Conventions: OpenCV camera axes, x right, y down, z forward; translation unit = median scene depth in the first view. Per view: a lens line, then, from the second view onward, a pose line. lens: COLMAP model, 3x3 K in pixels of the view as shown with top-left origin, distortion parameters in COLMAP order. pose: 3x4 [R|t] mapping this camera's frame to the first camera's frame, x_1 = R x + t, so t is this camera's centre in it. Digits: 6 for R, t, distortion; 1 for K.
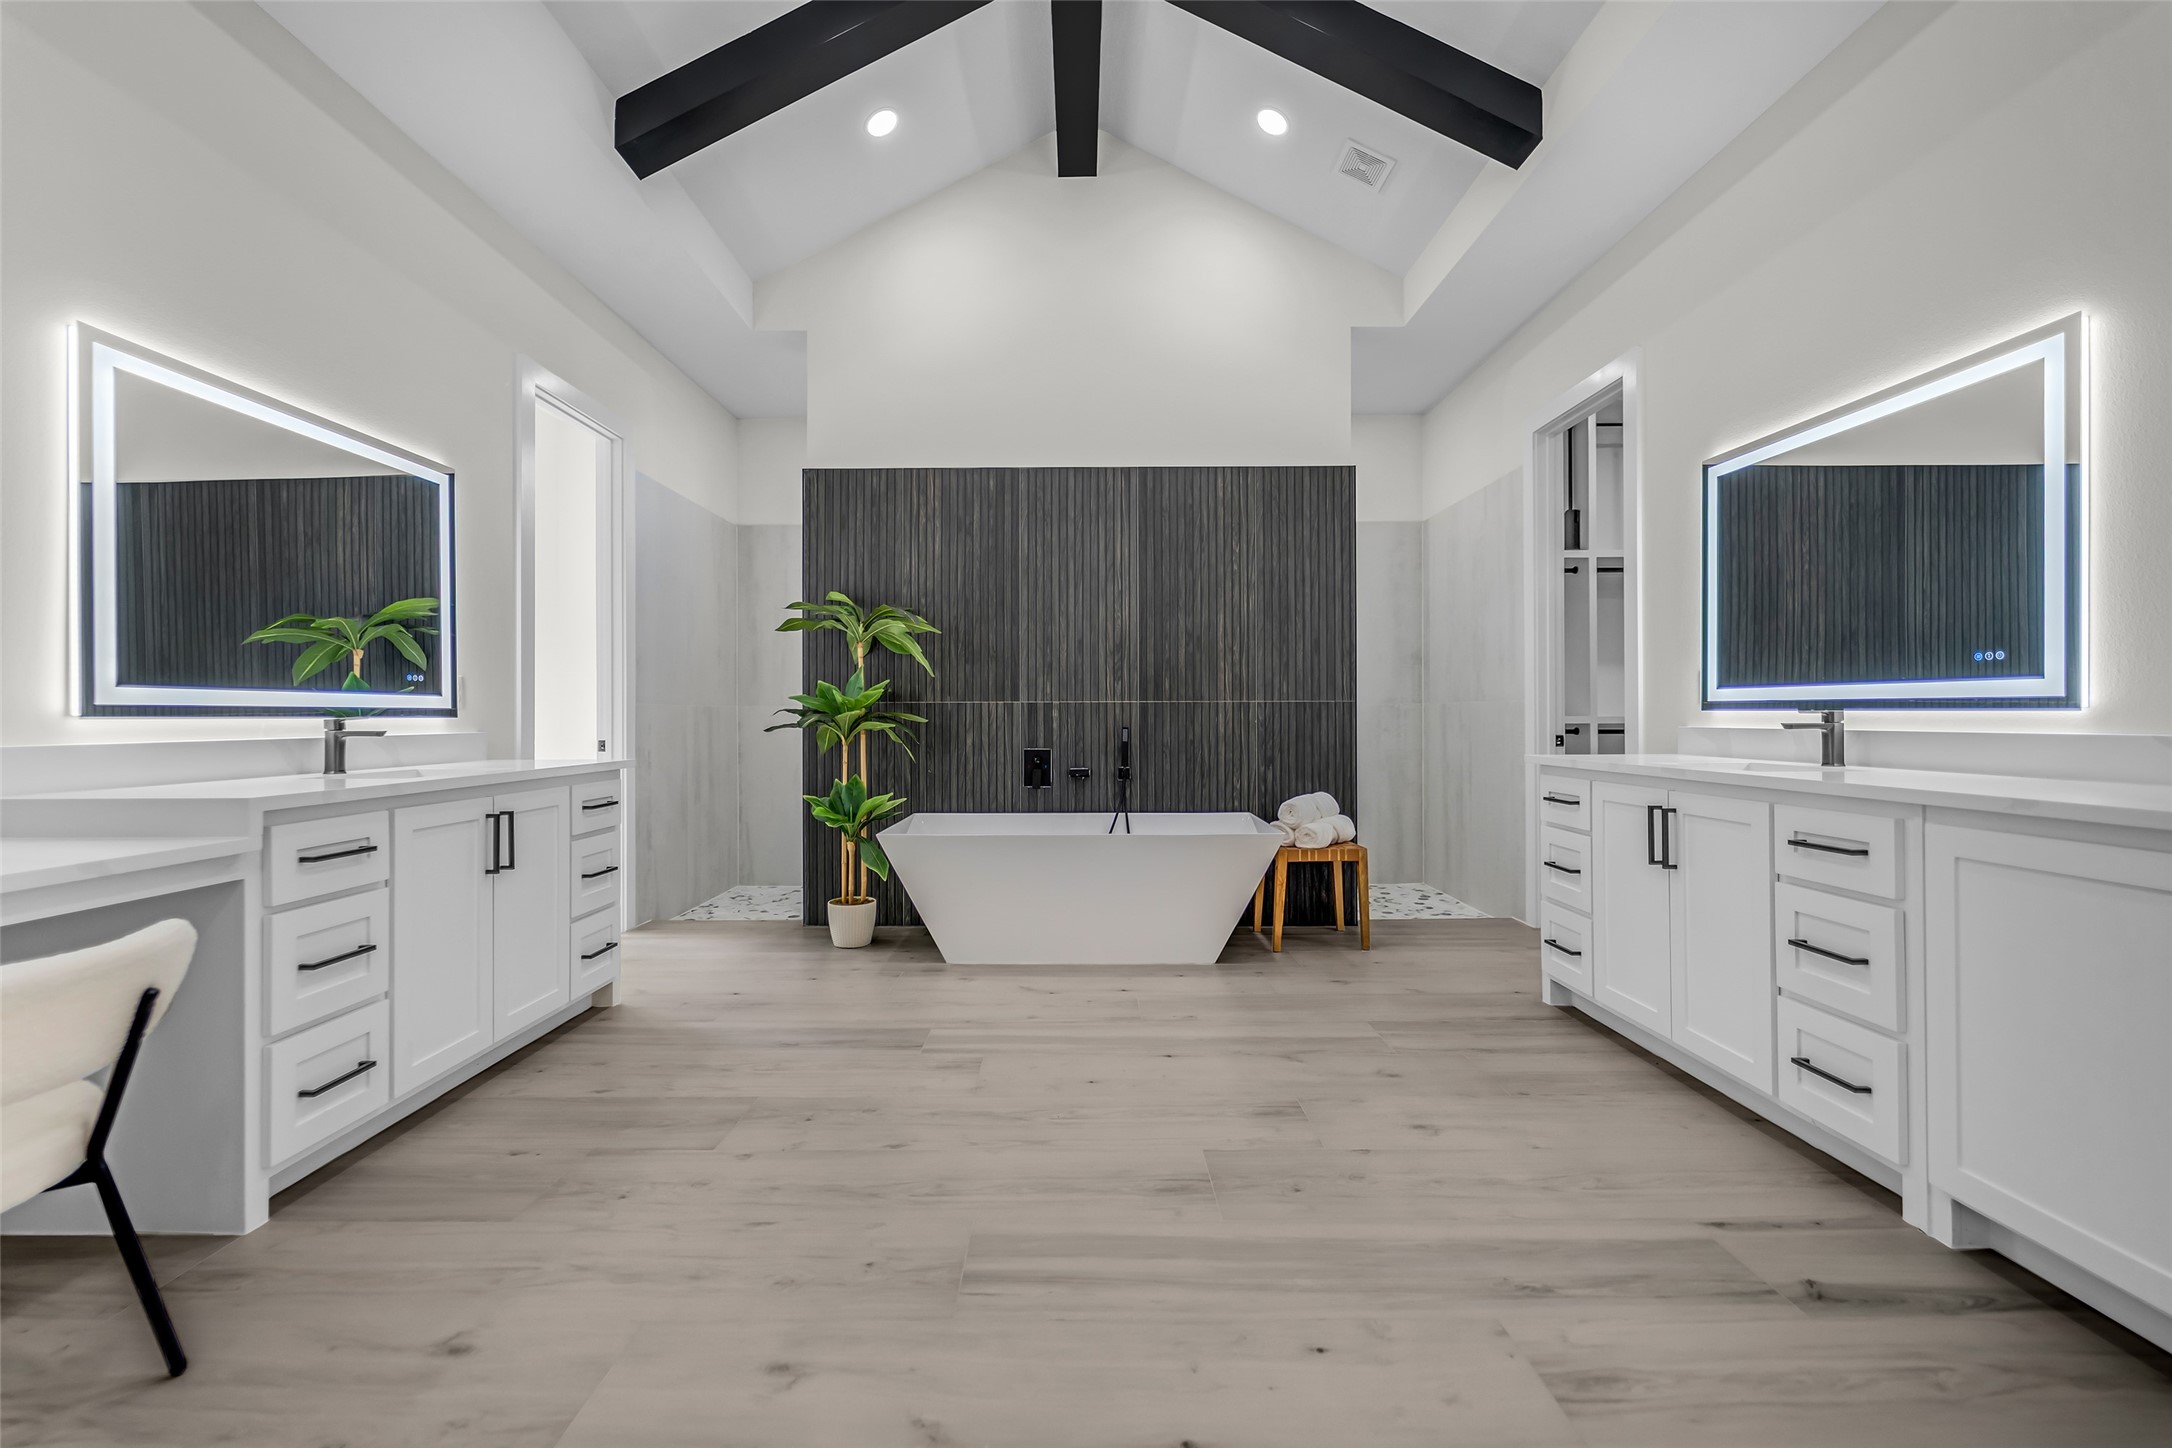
lens RADIAL K [[888.2, 0, 1080.4], [0, 888.2, 712.0], [0, 0, 1]] dist [-0.002025, 0.000088]
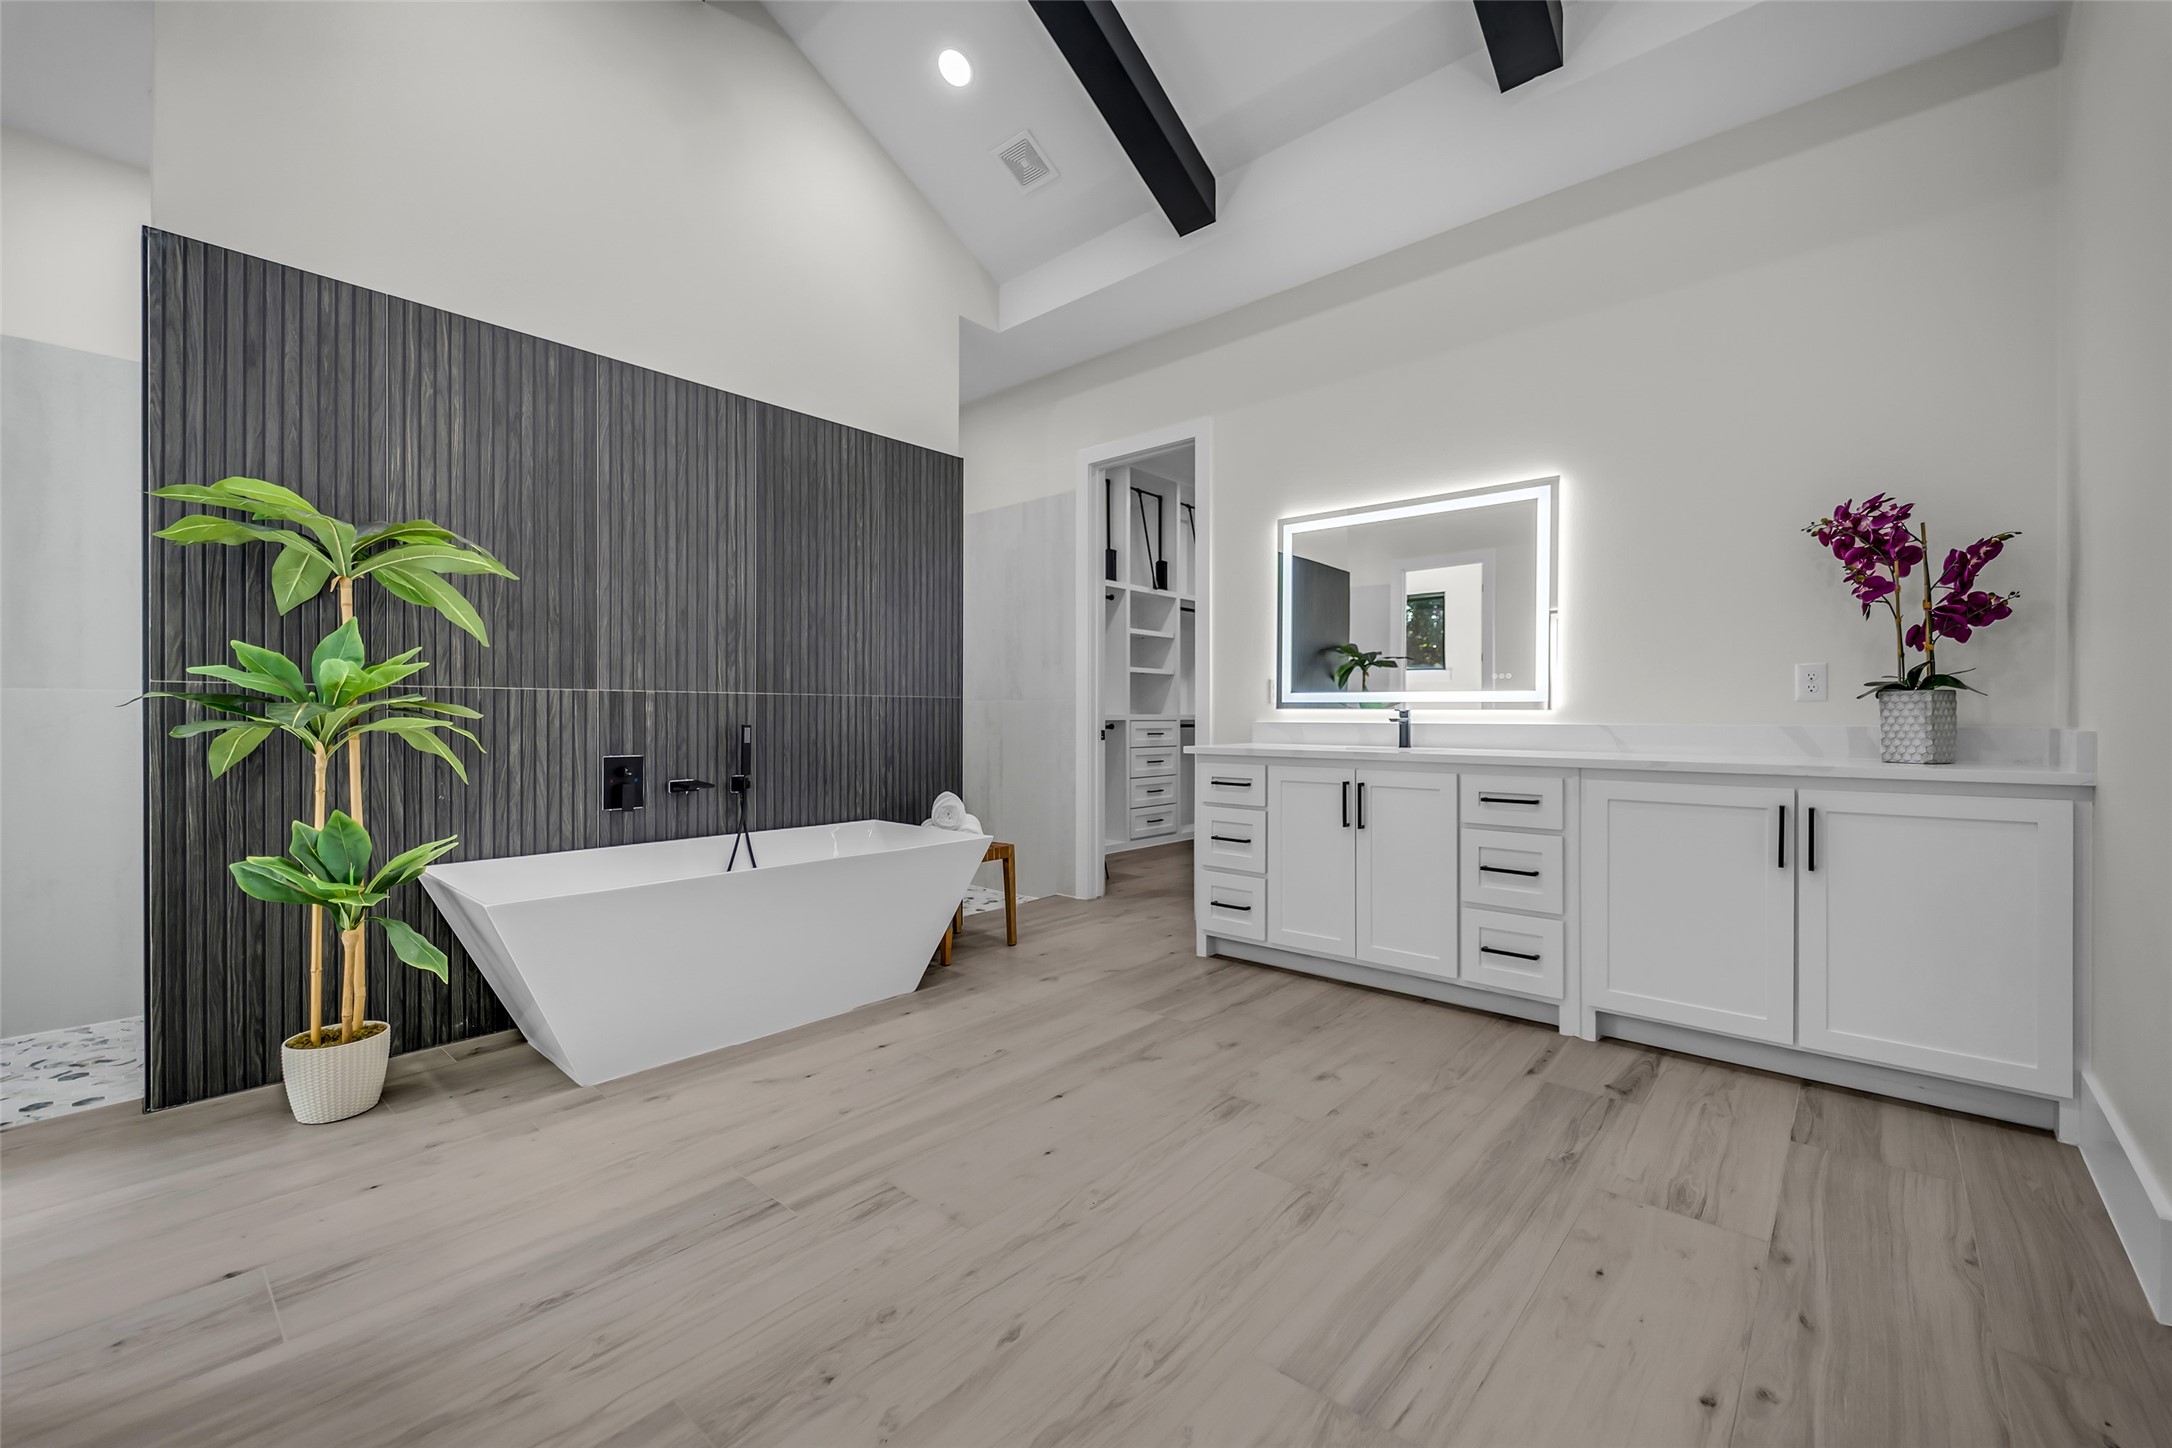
lens RADIAL K [[877.5, 0, 1090.4], [0, 877.5, 718.4], [0, 0, 1]] dist [0.001075, 0.000090]
pose [[0.663792, 0.000468, 0.747917, -0.329330], [-0.006440, 0.999966, 0.005089, 0.005134], [-0.747889, -0.008194, 0.663773, 0.249694]]
